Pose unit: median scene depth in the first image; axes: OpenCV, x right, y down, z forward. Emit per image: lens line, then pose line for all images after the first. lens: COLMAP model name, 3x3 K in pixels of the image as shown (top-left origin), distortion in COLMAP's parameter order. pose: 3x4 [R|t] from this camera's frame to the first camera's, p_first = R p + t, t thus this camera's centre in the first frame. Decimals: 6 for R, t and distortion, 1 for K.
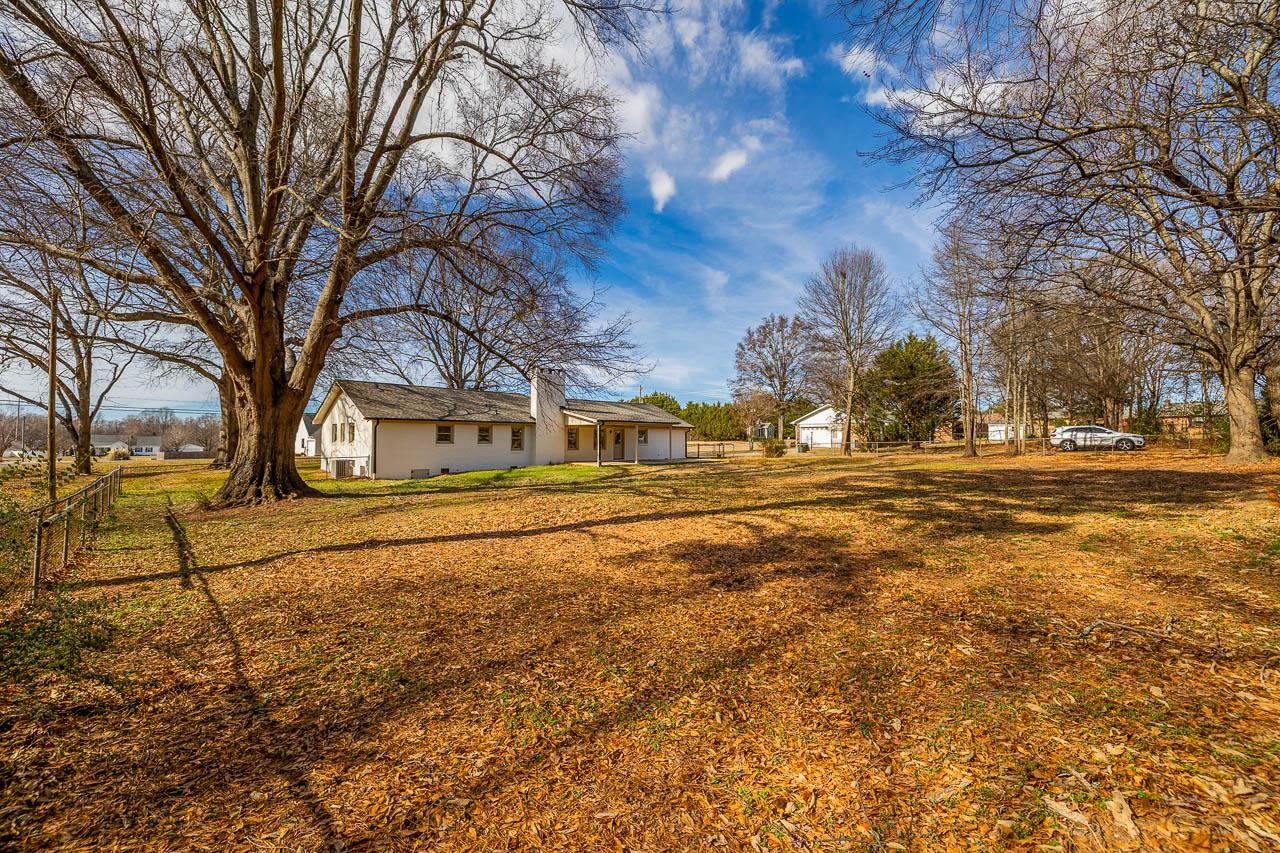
lens RADIAL K [[563.8, 0, 640.6], [0, 563.8, 432.4], [0, 0, 1]] dist [0.004738, 0.000178]
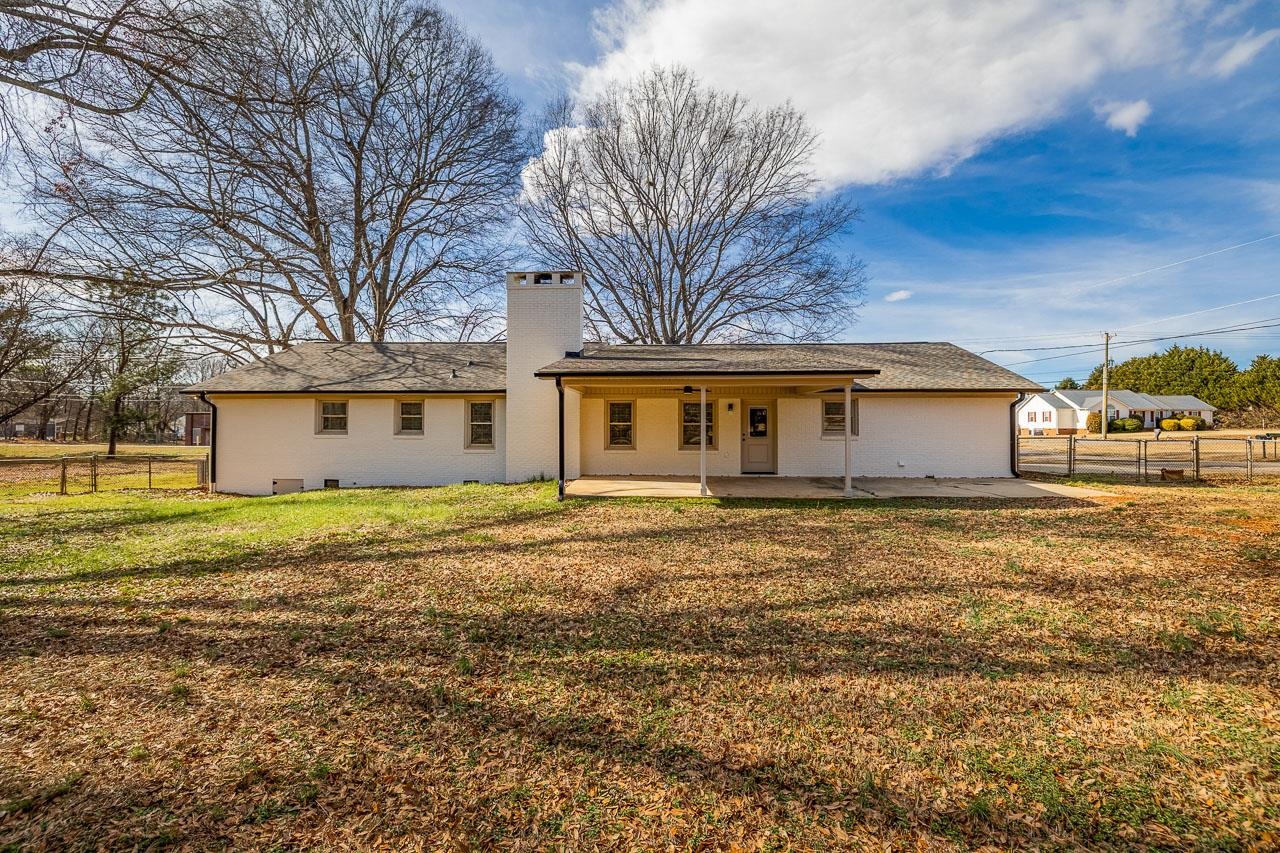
lens RADIAL K [[500.3, 0, 637.8], [0, 500.3, 417.3], [0, 0, 1]] dist [-0.010334, -0.000145]
pose [[0.704086, -0.011238, -0.710026, 0.197903], [0.013807, 0.999902, -0.002134, 0.008287], [0.709980, -0.008301, 0.704173, 0.818813]]
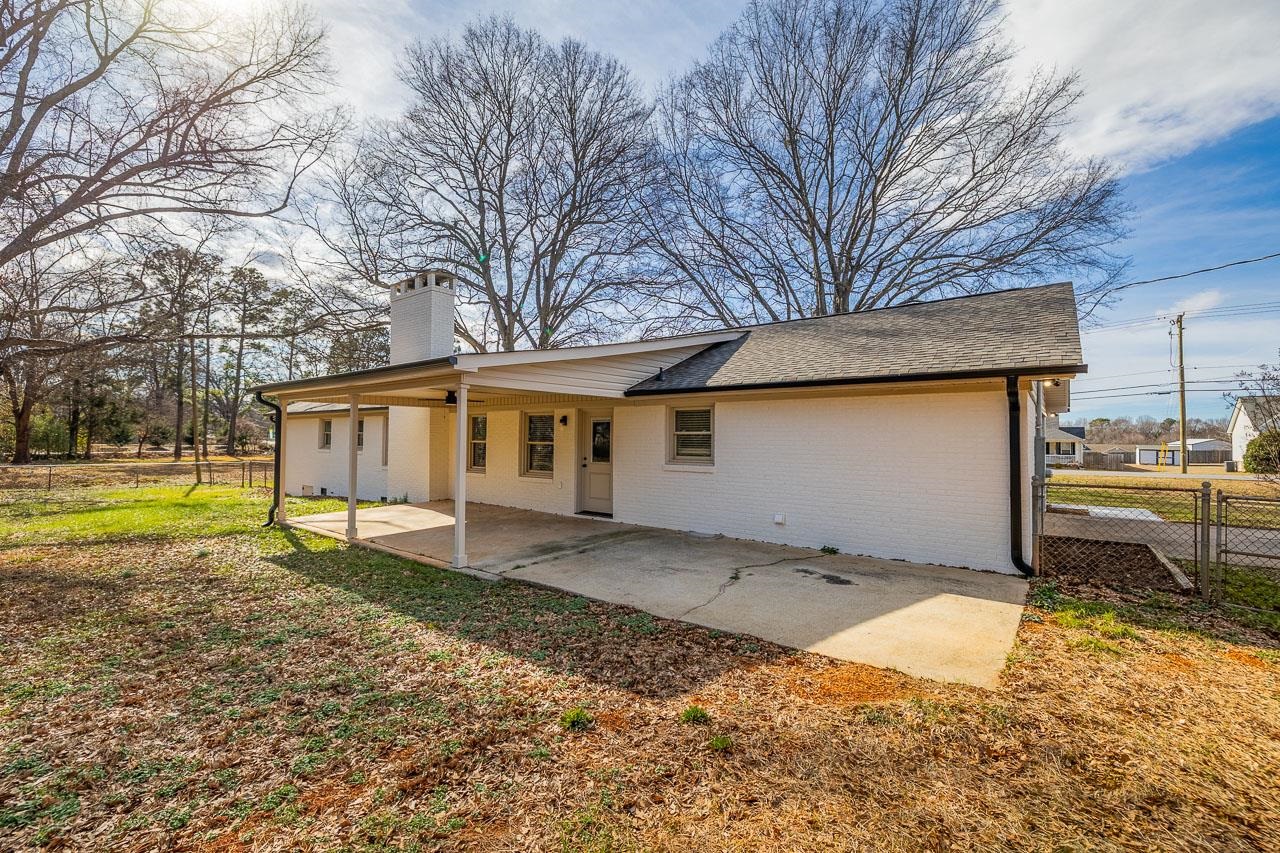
lens RADIAL K [[563.8, 0, 638.0], [0, 563.8, 434.1], [0, 0, 1]] dist [0.004738, 0.000178]
pose [[0.169532, 0.003246, -0.985519, 0.305967], [0.022218, 0.999728, 0.007115, 0.006862], [0.985274, -0.023102, 0.169413, 1.179647]]
